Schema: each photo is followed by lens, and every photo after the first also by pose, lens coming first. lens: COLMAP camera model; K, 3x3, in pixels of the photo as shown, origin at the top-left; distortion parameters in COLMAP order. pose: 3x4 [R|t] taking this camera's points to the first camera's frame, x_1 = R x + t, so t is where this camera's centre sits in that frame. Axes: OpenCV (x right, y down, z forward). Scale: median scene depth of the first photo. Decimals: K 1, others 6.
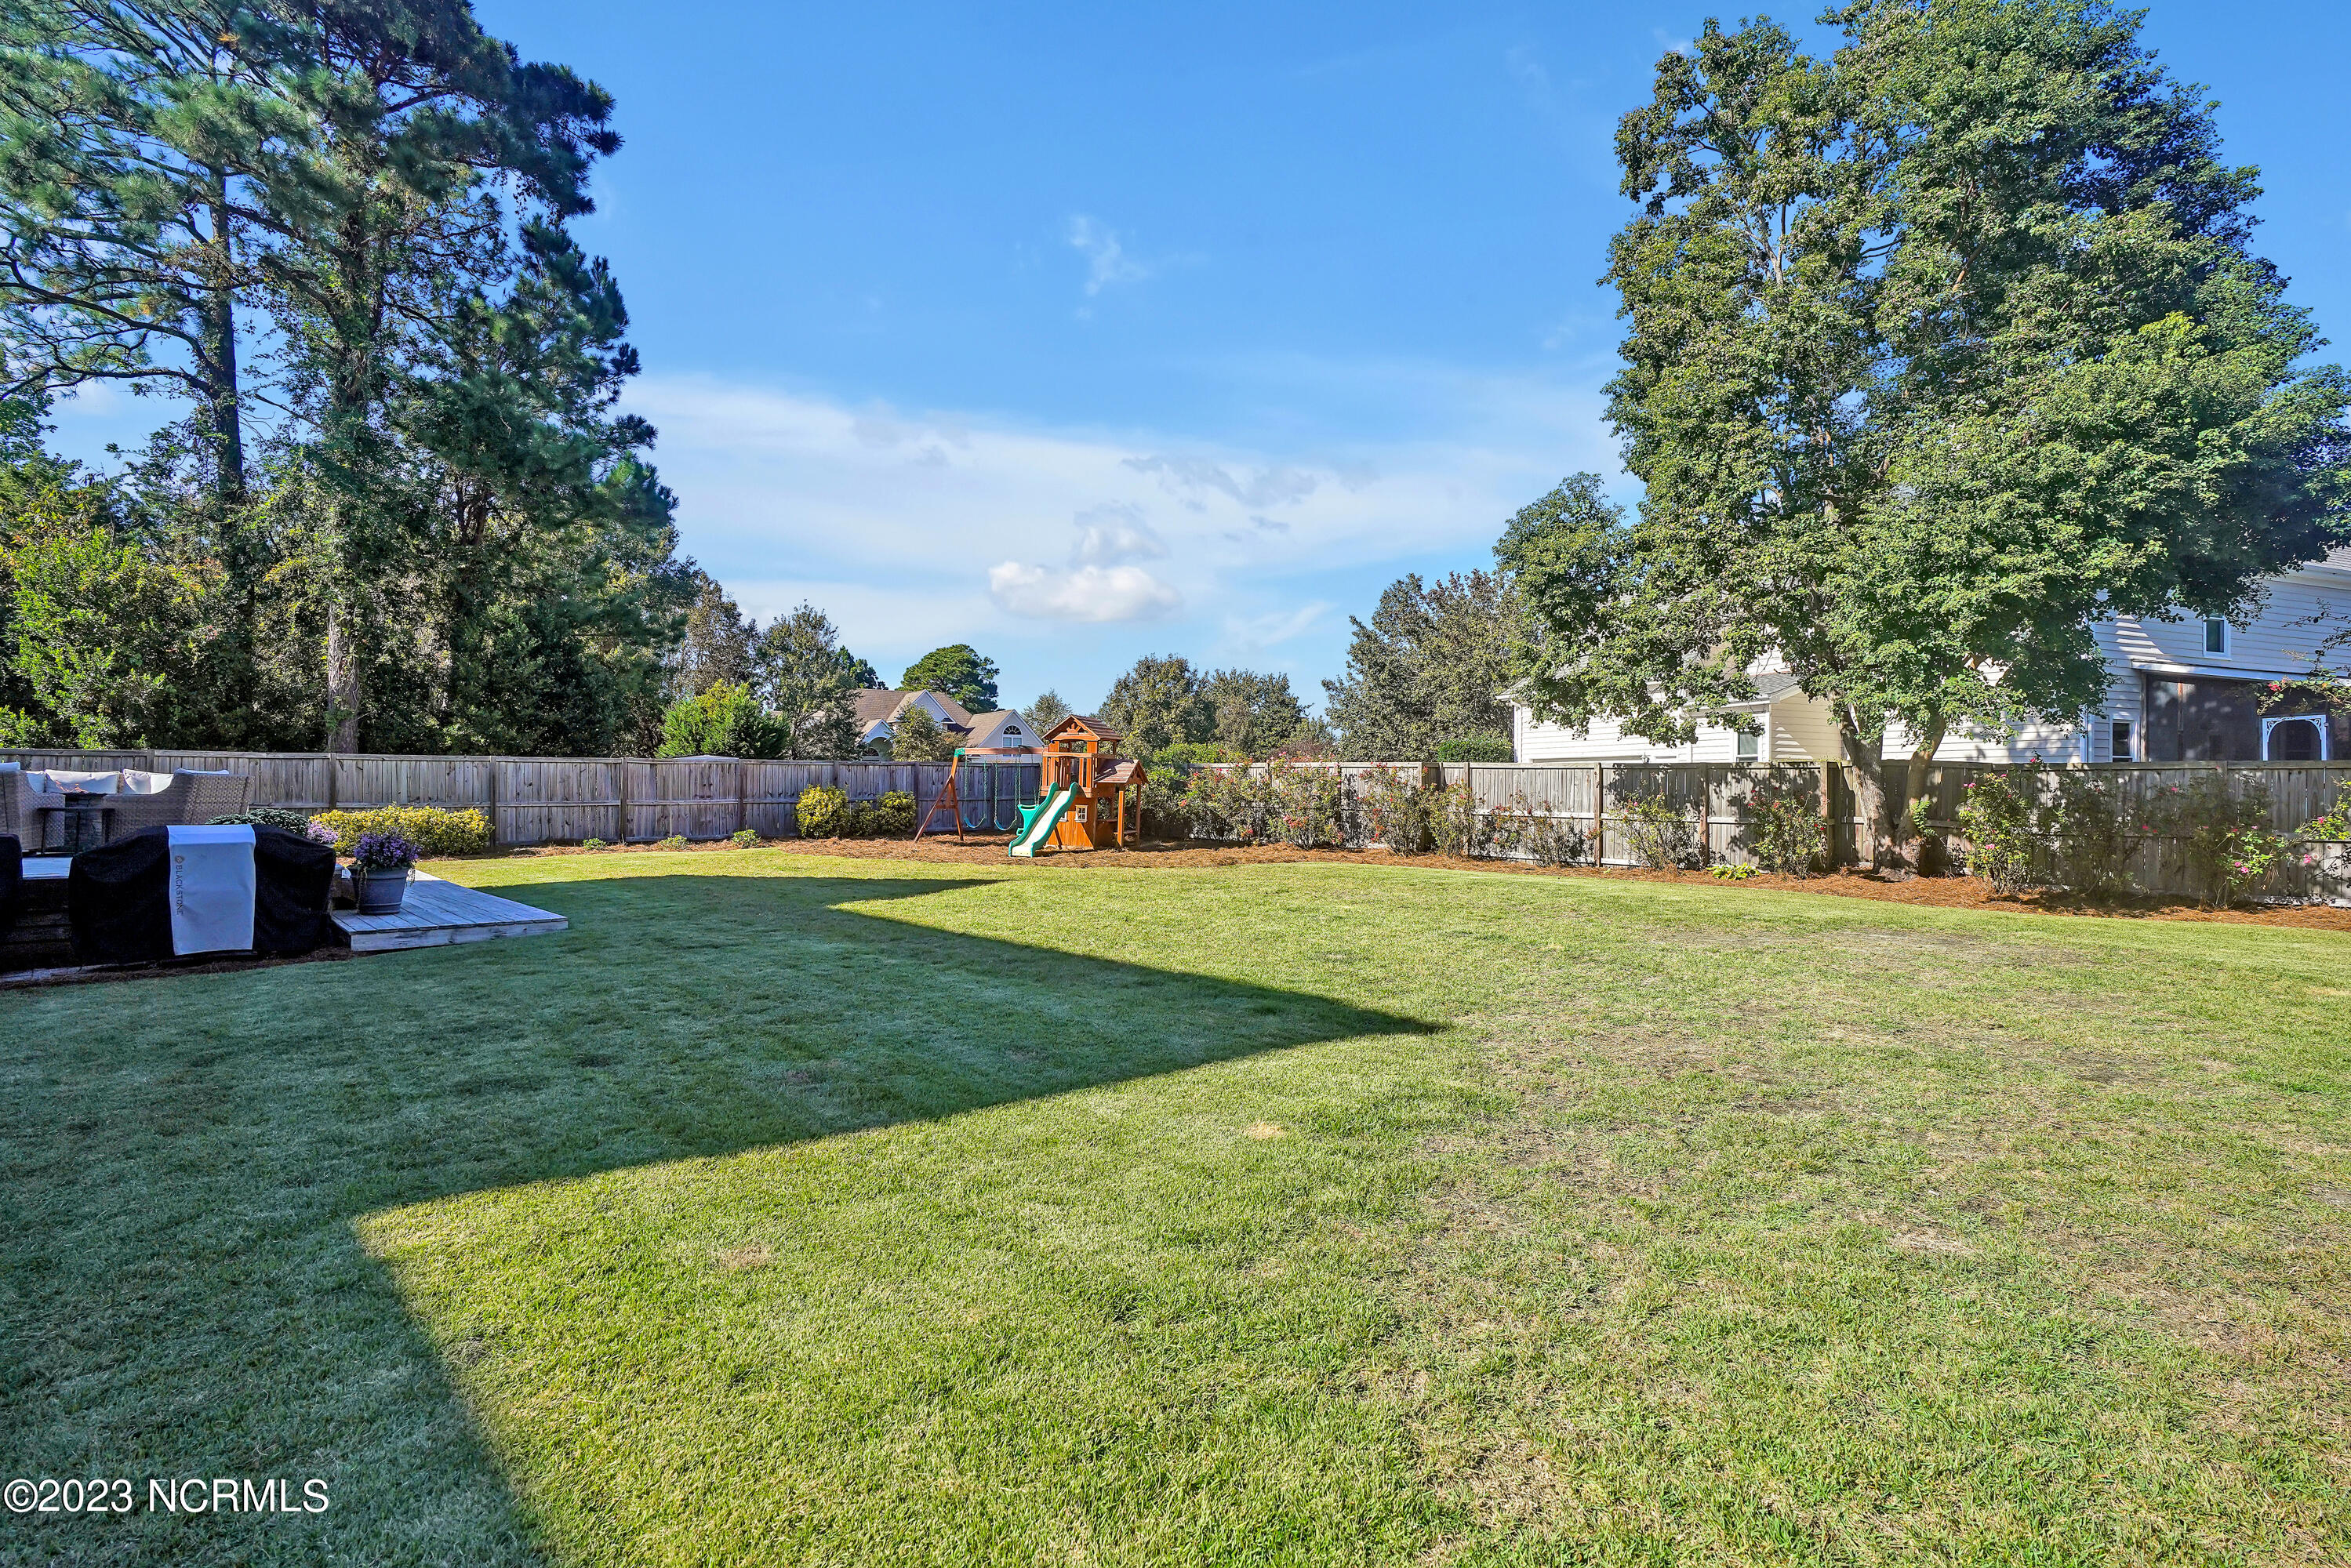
lens RADIAL K [[1064.0, 0, 1109.0], [0, 1064.0, 768.8], [0, 0, 1]] dist [-0.009362, 0.004519]
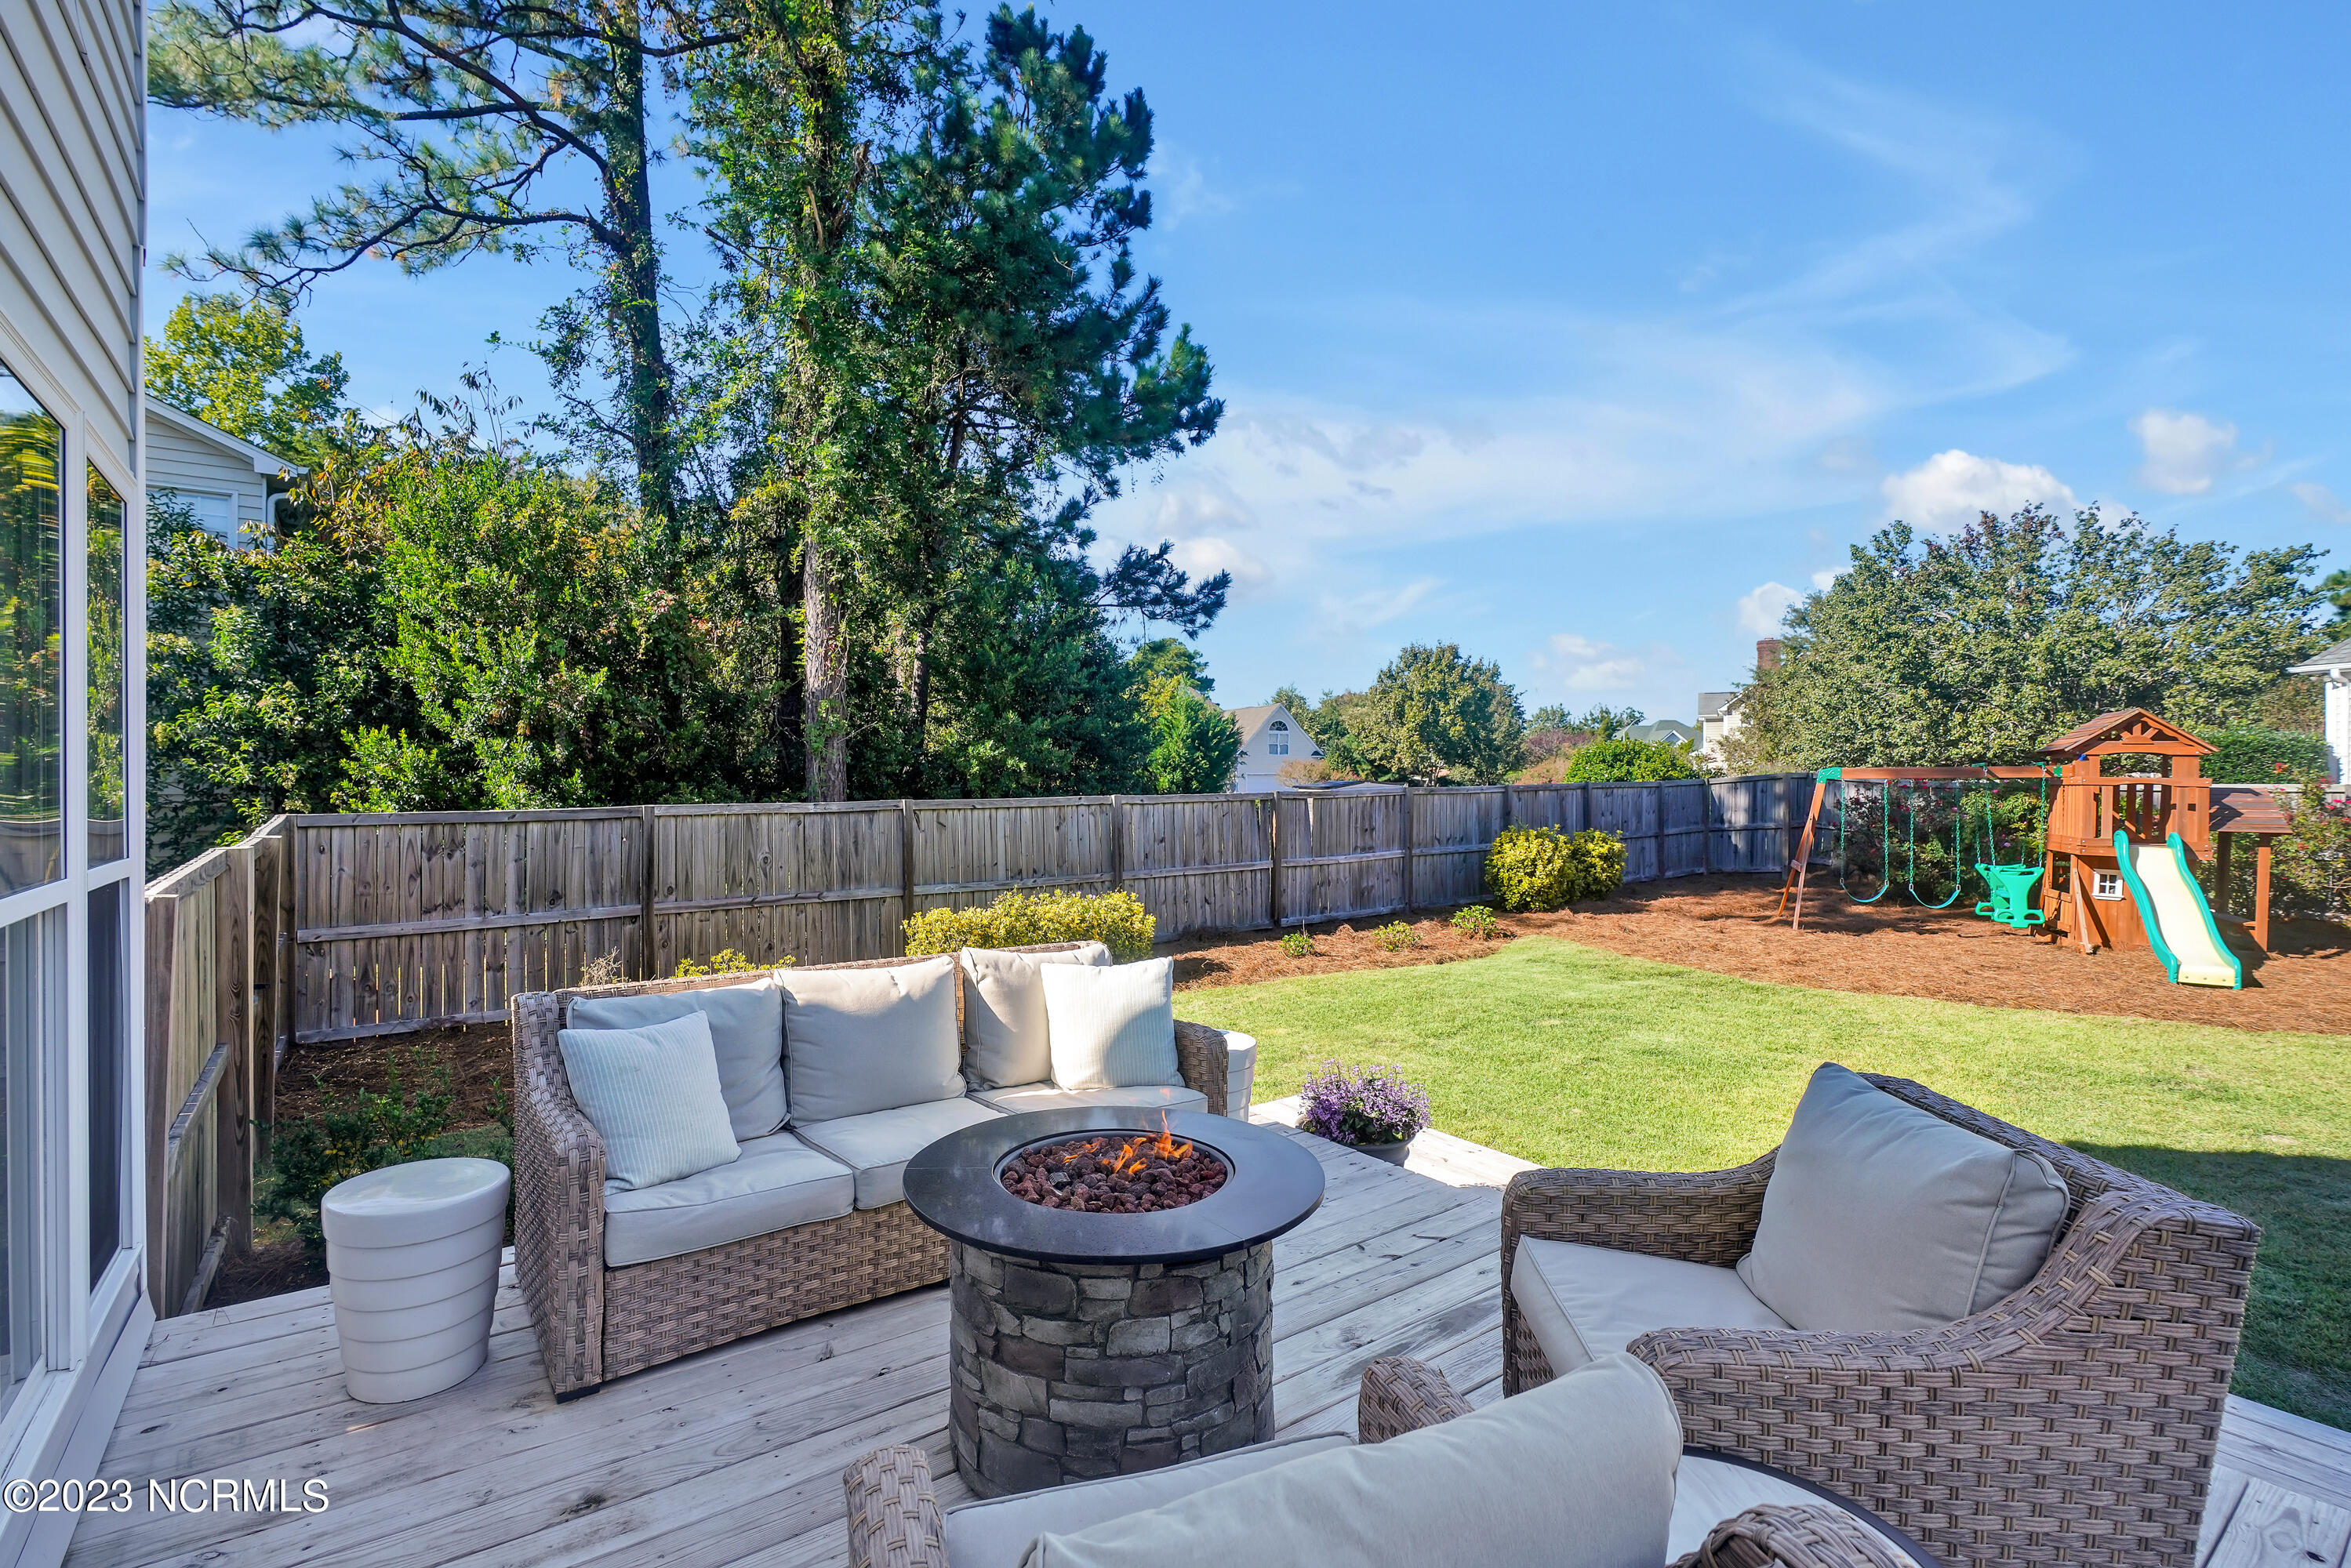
lens RADIAL K [[1064.0, 0, 1152.9], [0, 1064.0, 782.8], [0, 0, 1]] dist [-0.009362, 0.004519]
pose [[0.992839, -0.012892, -0.118763, -0.451566], [0.015003, 0.999745, 0.016896, -0.026501], [0.118515, -0.018557, 0.992779, 0.380567]]
